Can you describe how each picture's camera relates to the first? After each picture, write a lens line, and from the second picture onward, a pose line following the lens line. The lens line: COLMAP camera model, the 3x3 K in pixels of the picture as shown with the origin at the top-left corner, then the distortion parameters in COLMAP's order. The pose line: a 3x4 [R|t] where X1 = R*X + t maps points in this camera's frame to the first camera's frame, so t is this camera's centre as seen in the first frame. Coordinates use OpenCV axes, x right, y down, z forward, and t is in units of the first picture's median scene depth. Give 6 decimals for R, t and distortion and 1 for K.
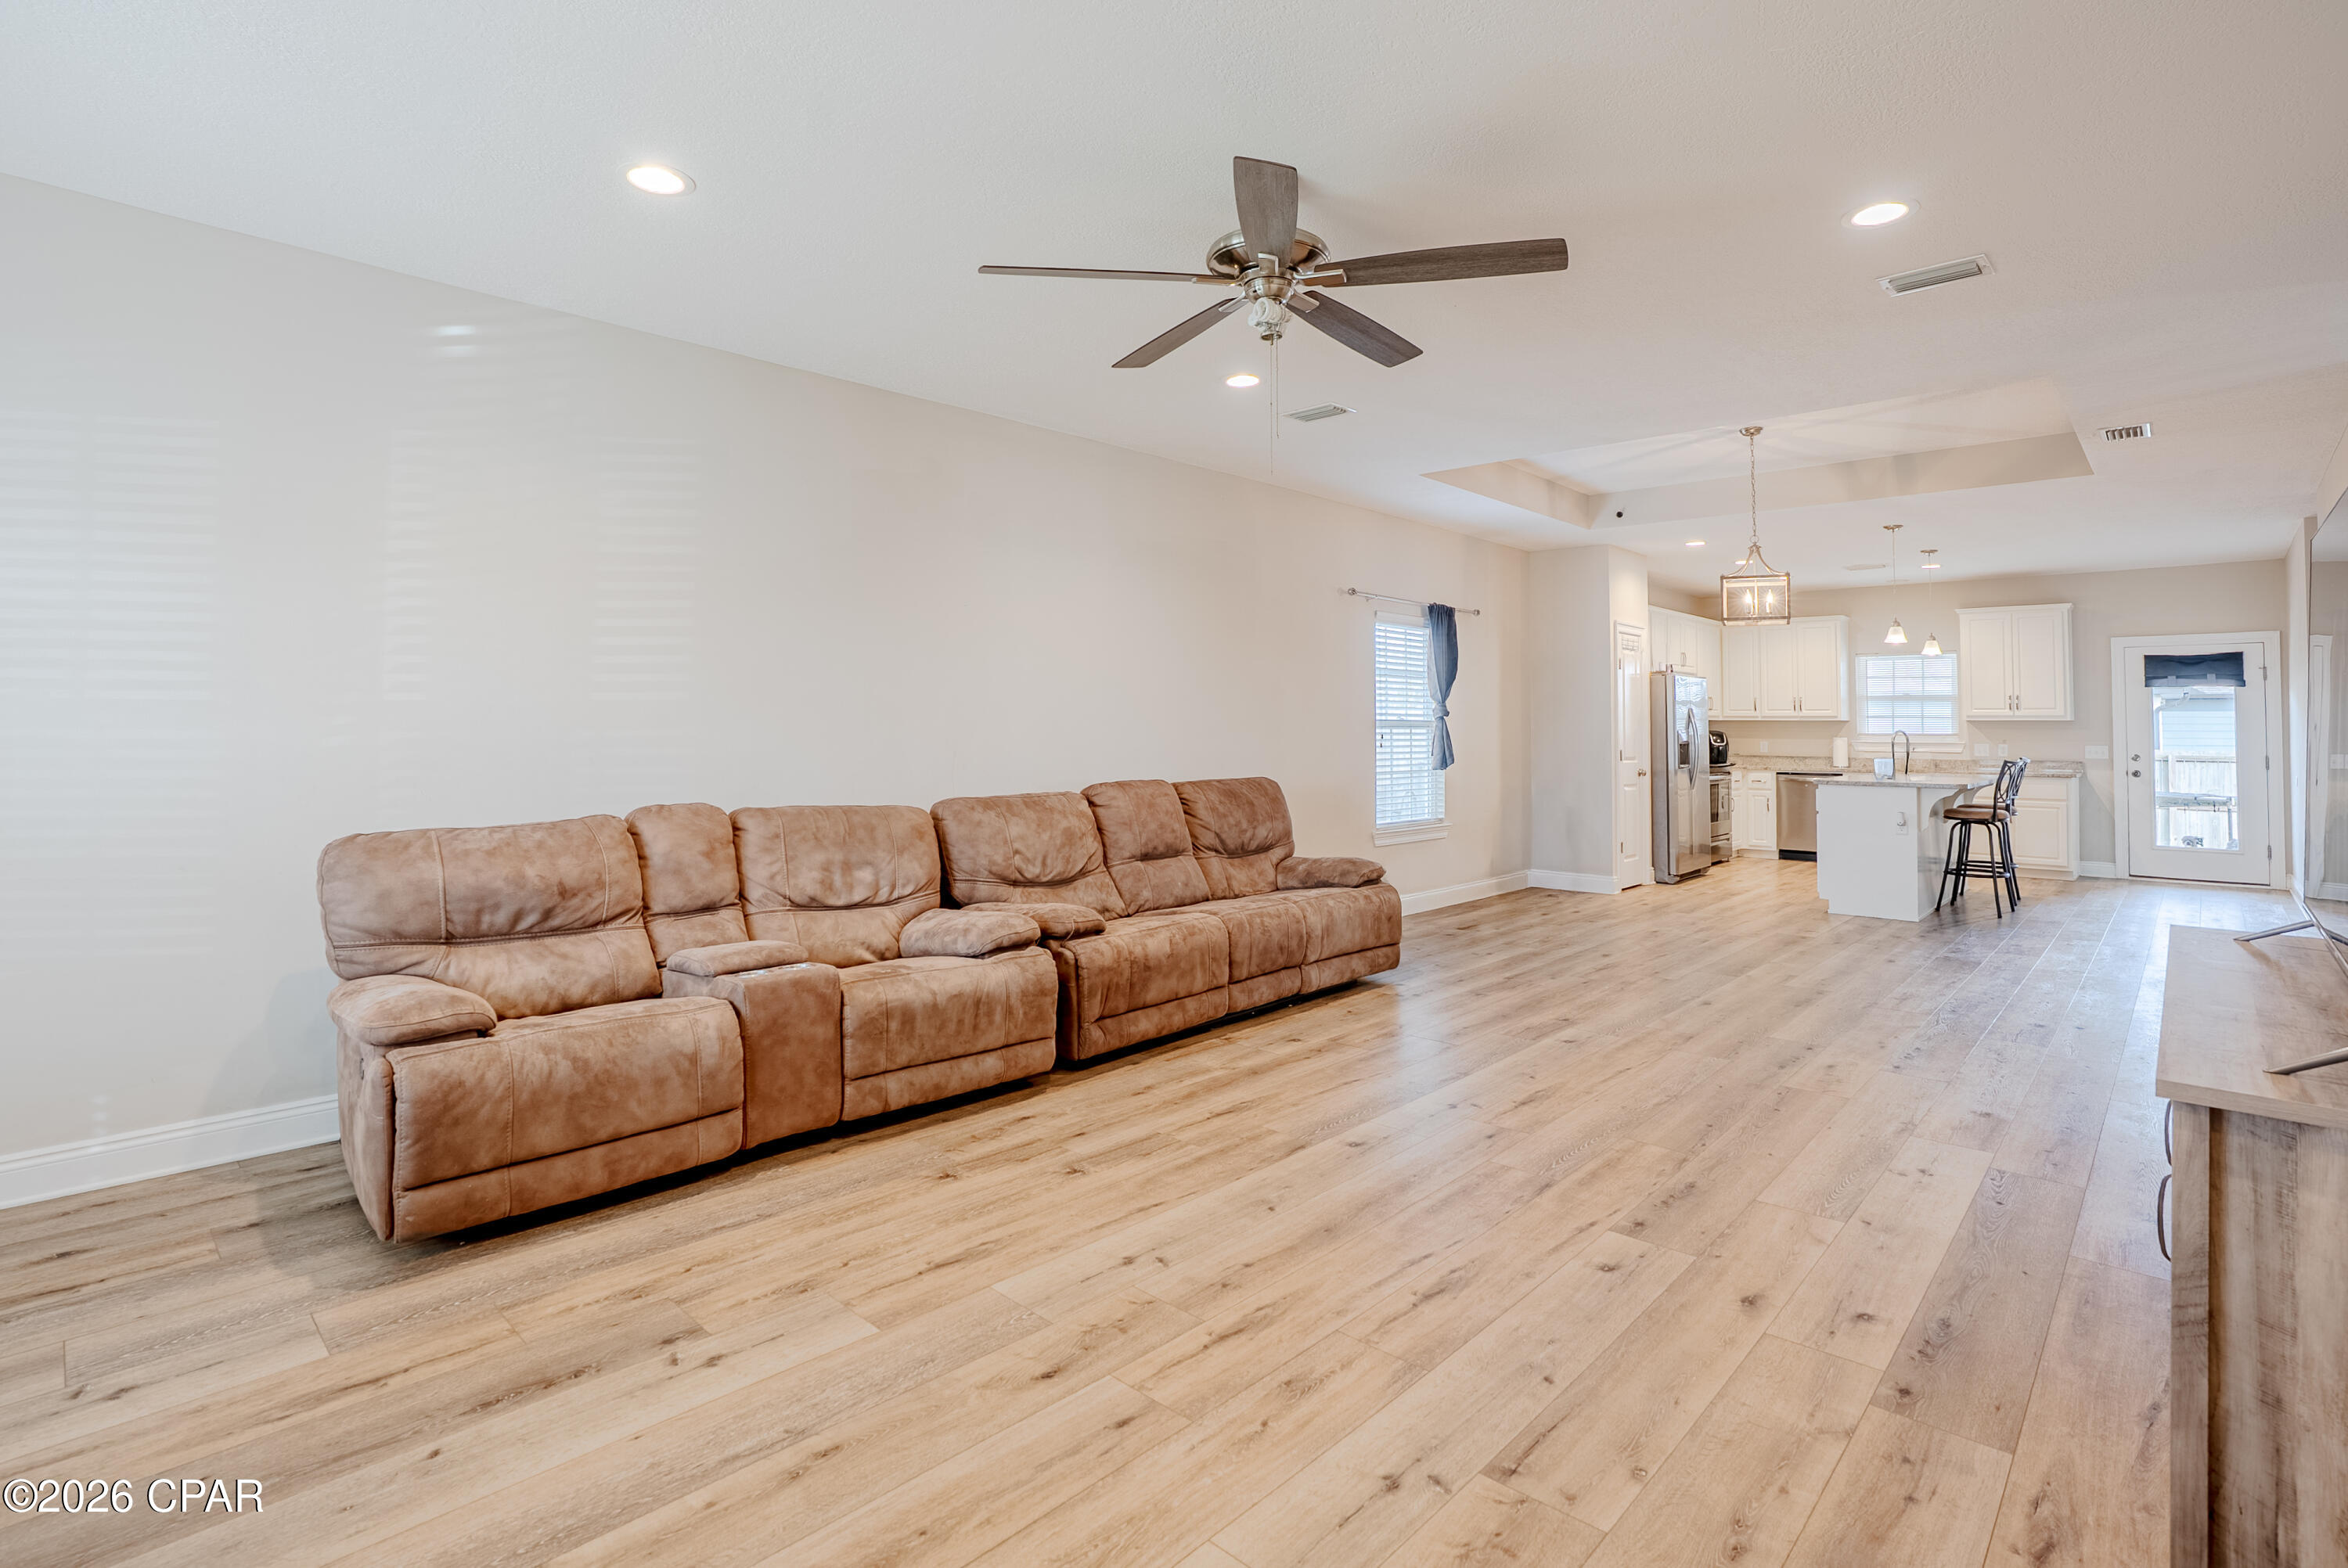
lens RADIAL K [[1130.4, 0, 1185.0], [0, 1130.4, 720.8], [0, 0, 1]] dist [-0.068734, 0.025811]
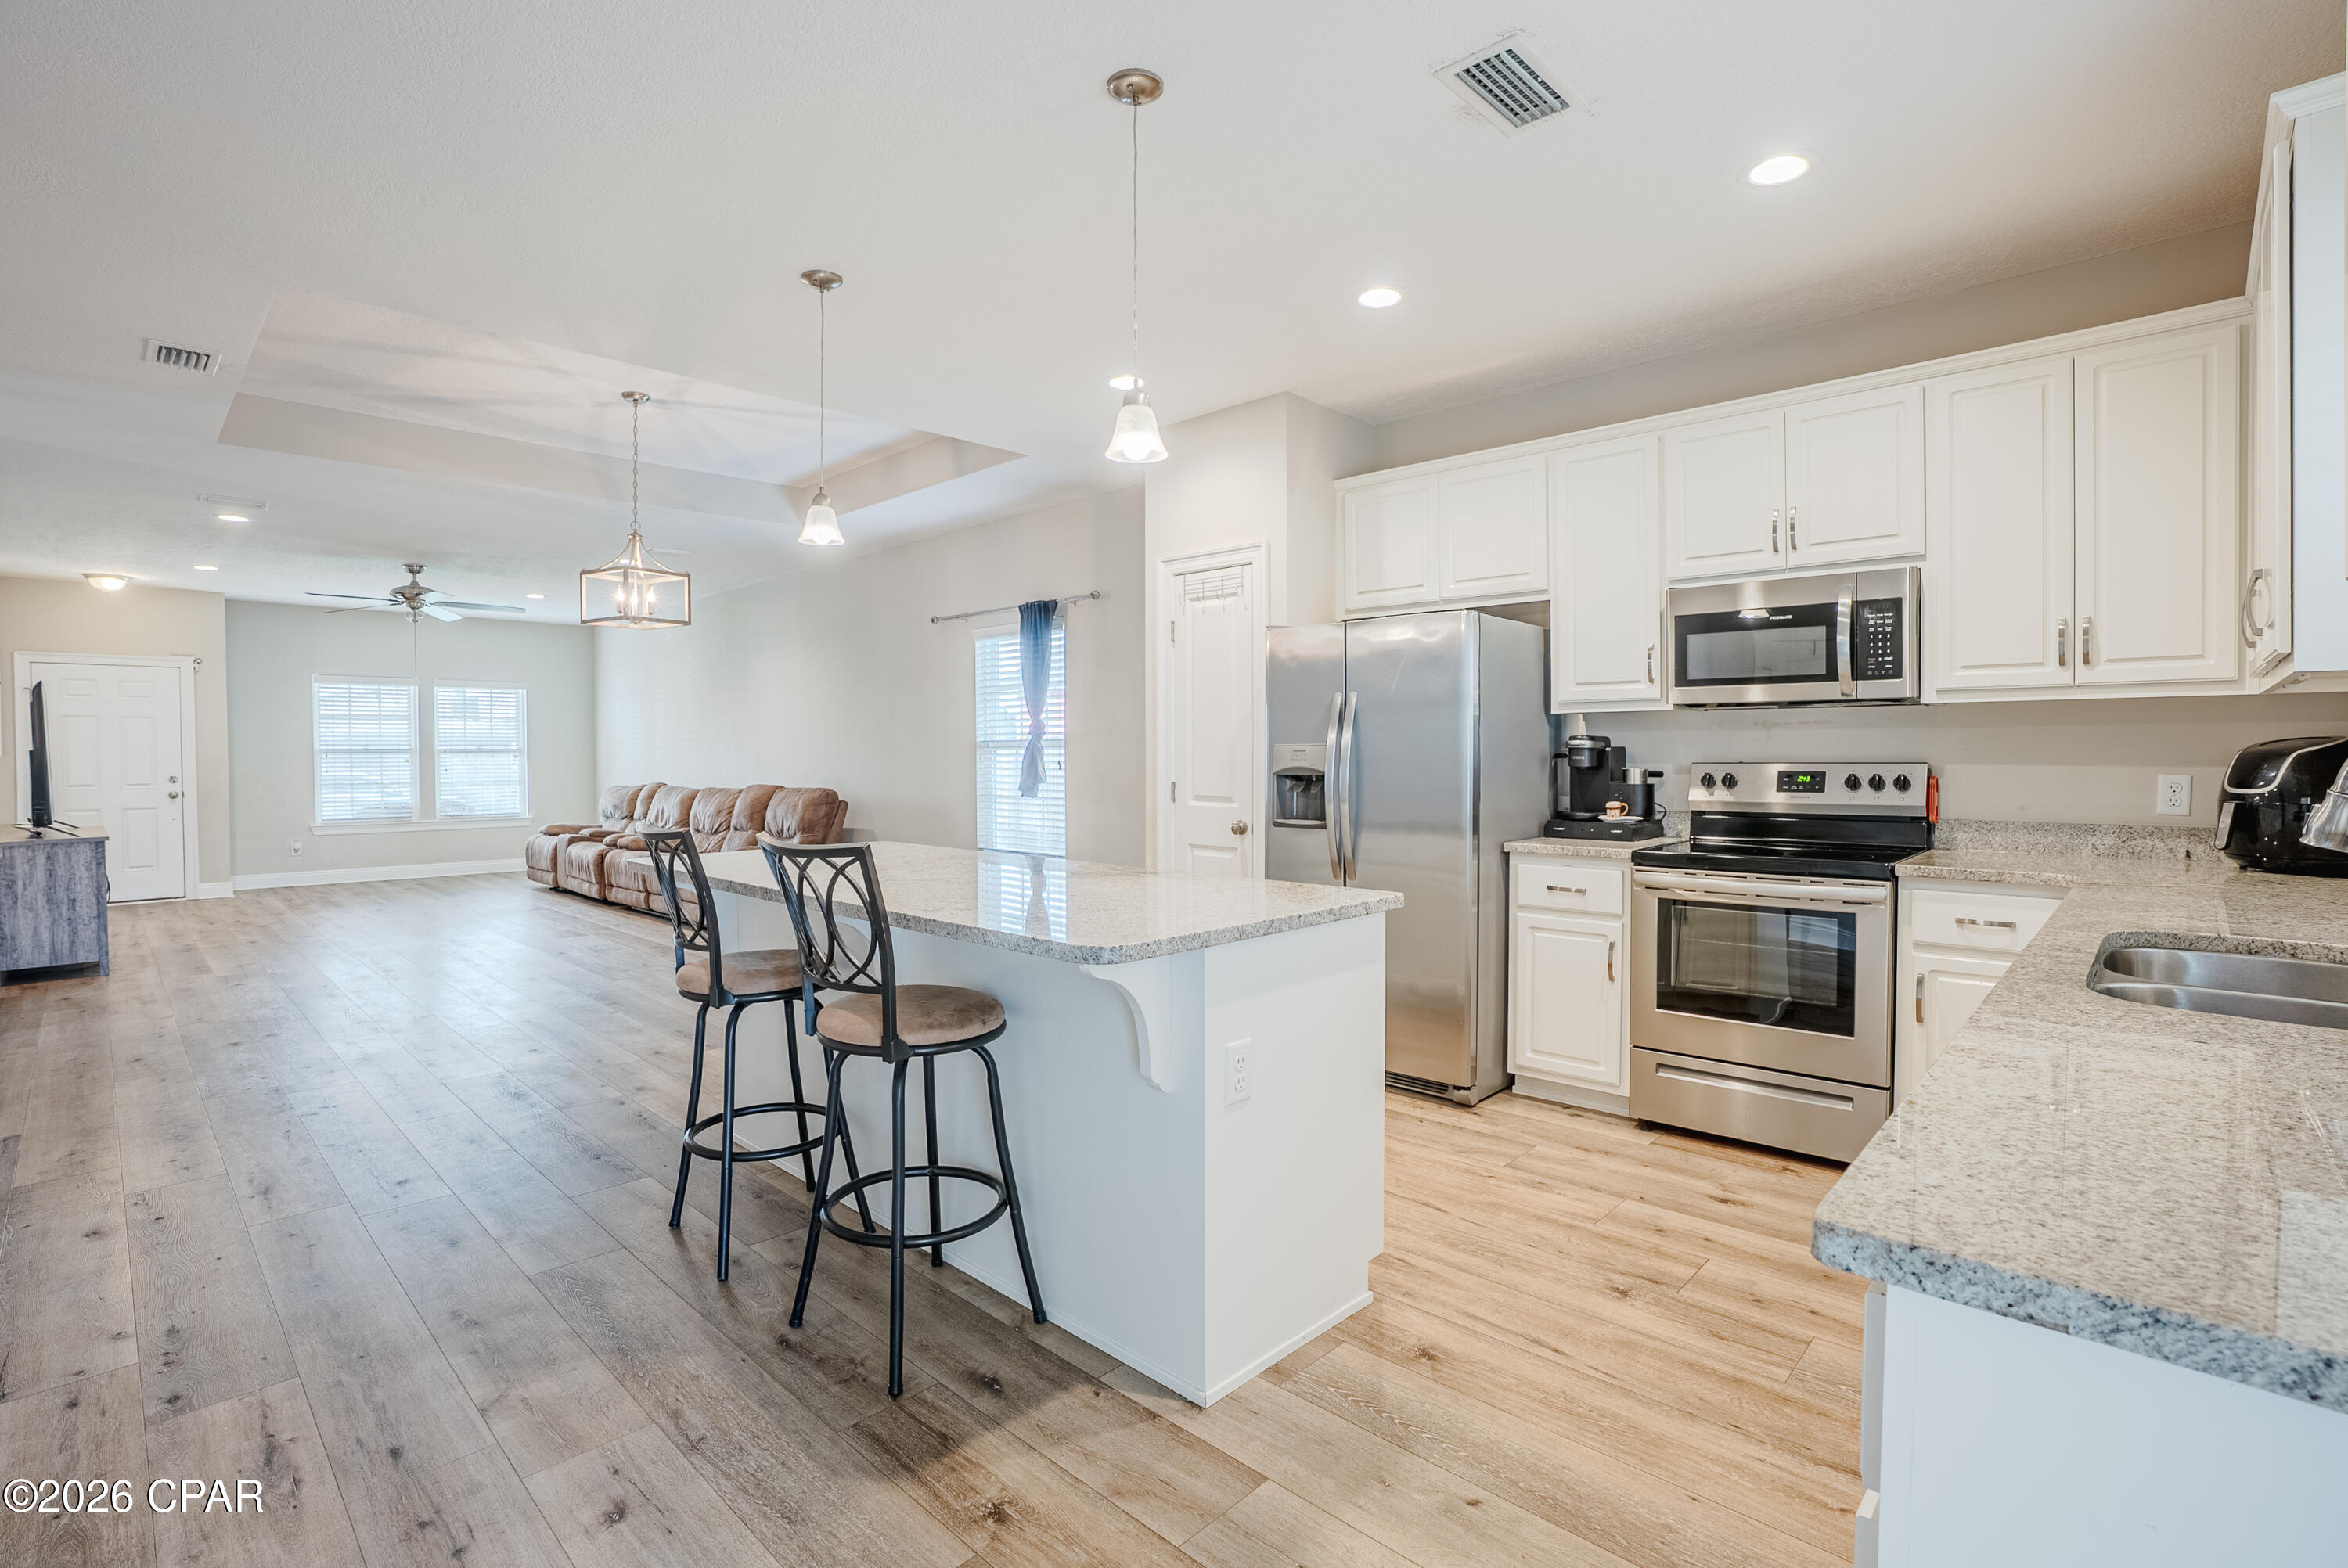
lens RADIAL K [[1092.0, 0, 1180.6], [0, 1092.0, 766.0], [0, 0, 1]] dist [-0.066604, 0.025550]
pose [[-0.003320, 0.009355, -0.999951, 1.098181], [0.012626, 0.999877, 0.009312, 0.015347], [0.999915, -0.012594, -0.003437, 1.166071]]
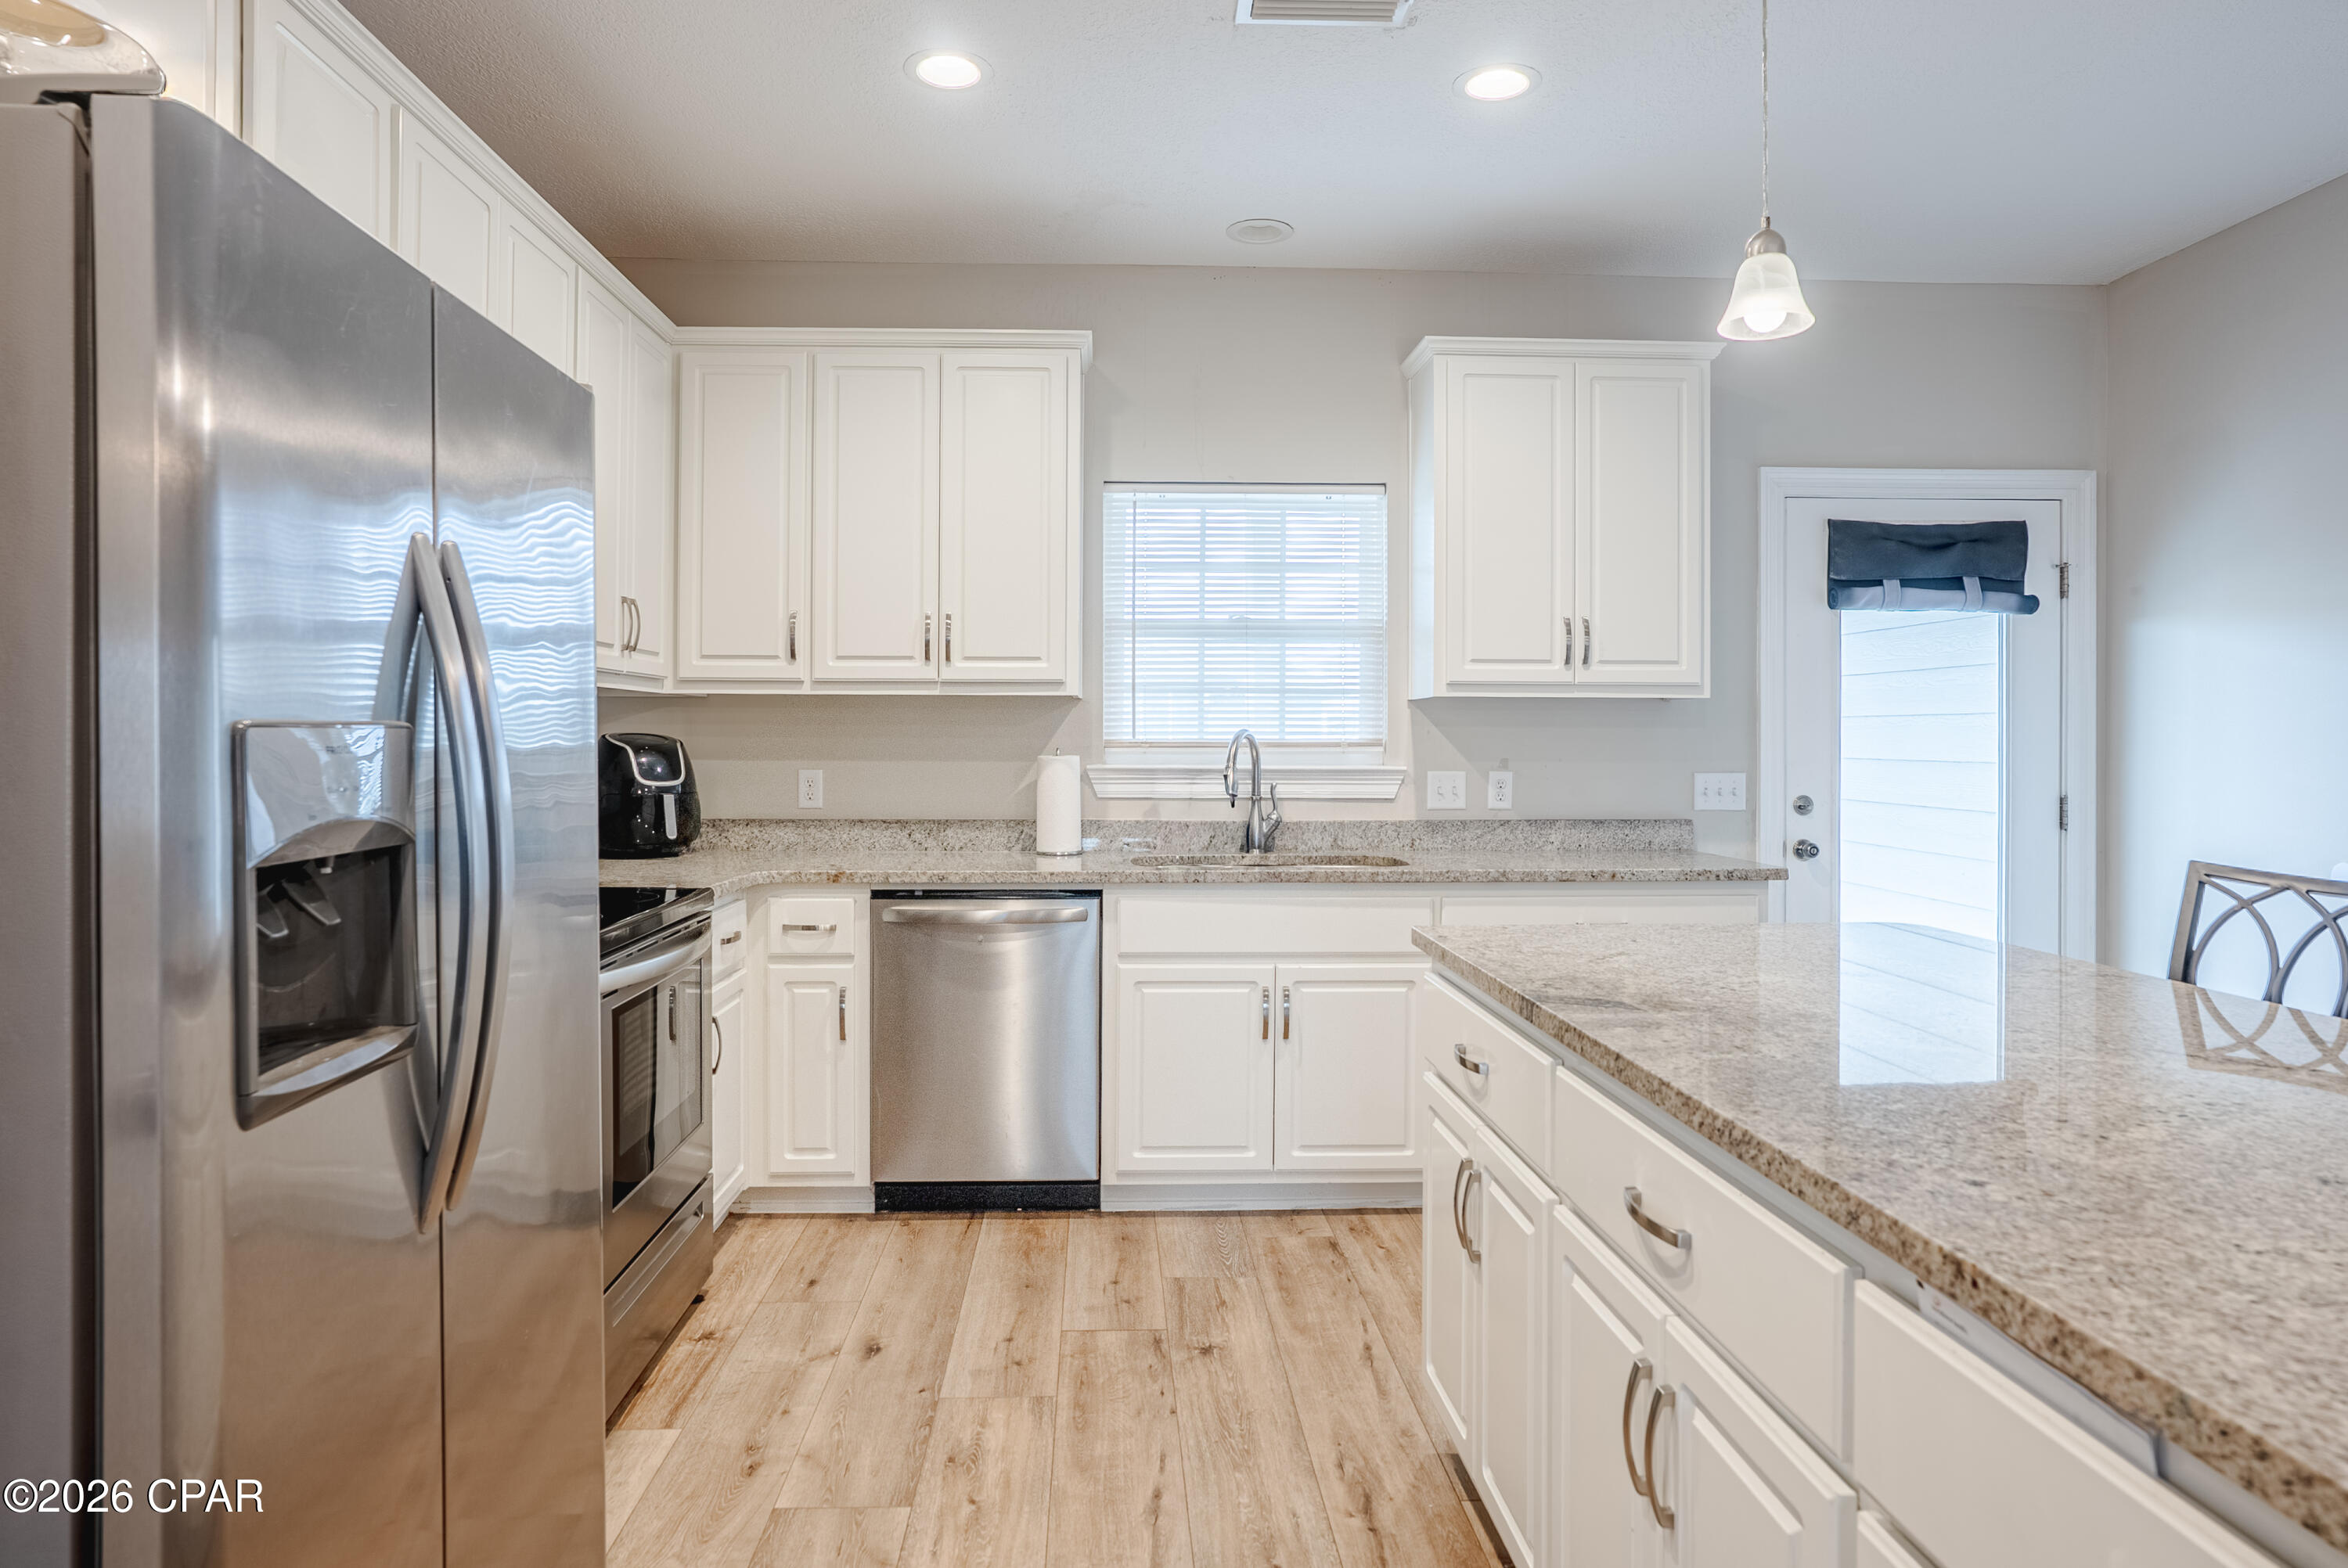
lens RADIAL K [[1378.7, 0, 1161.1], [0, 1378.7, 736.8], [0, 0, 1]] dist [-0.052379, 0.000800]
pose [[0.696440, -0.003430, 0.717607, 0.501698], [-0.002560, 0.999970, 0.007264, 0.010720], [-0.717611, -0.006897, 0.696410, 1.049013]]
